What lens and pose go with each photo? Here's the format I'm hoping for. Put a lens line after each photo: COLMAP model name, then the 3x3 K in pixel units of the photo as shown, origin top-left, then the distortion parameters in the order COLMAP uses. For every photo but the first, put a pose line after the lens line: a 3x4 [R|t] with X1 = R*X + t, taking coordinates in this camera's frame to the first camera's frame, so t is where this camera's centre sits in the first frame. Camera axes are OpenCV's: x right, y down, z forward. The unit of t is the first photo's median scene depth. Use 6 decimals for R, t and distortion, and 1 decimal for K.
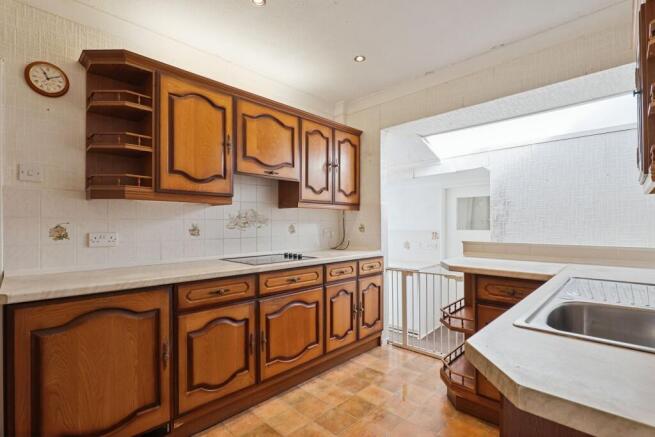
lens RADIAL K [[307.8, 0, 334.7], [0, 307.8, 223.2], [0, 0, 1]] dist [-0.020558, 0.002531]
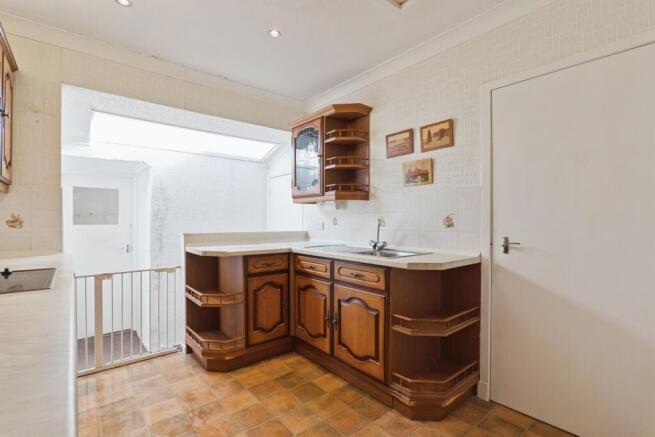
lens RADIAL K [[307.8, 0, 328.1], [0, 307.8, 220.8], [0, 0, 1]] dist [-0.020558, 0.002531]
pose [[0.096644, 0.003558, 0.995313, -0.533330], [-0.011500, 0.999931, -0.002458, 0.009831], [-0.995253, -0.011208, 0.096679, 0.346459]]
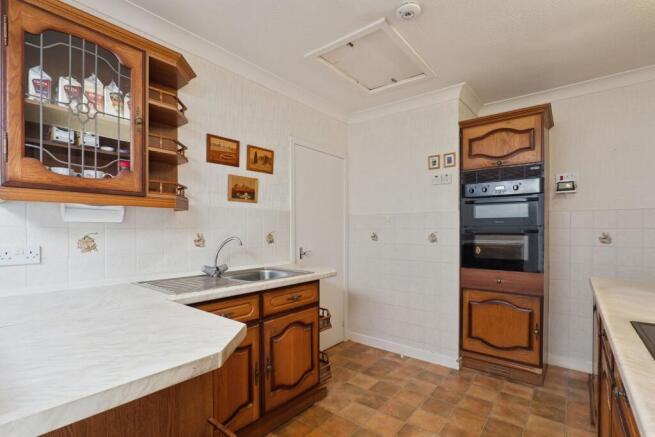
lens RADIAL K [[307.8, 0, 354.5], [0, 307.8, 225.5], [0, 0, 1]] dist [-0.020558, 0.002531]
pose [[-0.986454, 0.001408, -0.164031, 0.187808], [0.005461, 0.999691, -0.024256, -0.008643], [0.163946, -0.024823, -0.986157, 1.060429]]
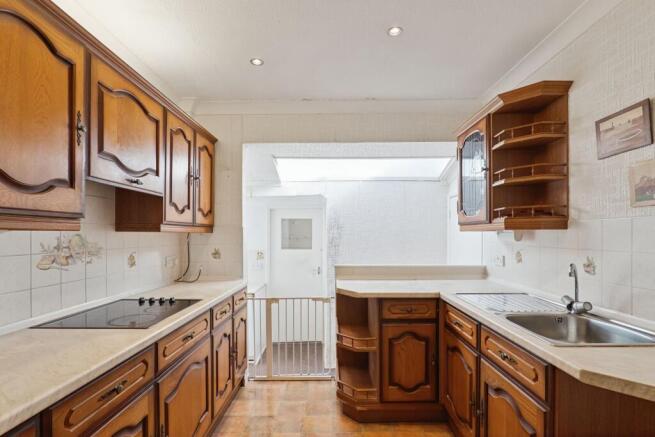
lens RADIAL K [[307.8, 0, 329.6], [0, 307.8, 234.5], [0, 0, 1]] dist [-0.020558, 0.002531]
pose [[0.721771, 0.004769, 0.692116, -0.309389], [-0.008199, 0.999965, 0.001659, -0.047306], [-0.692084, -0.006872, 0.721784, 0.199932]]
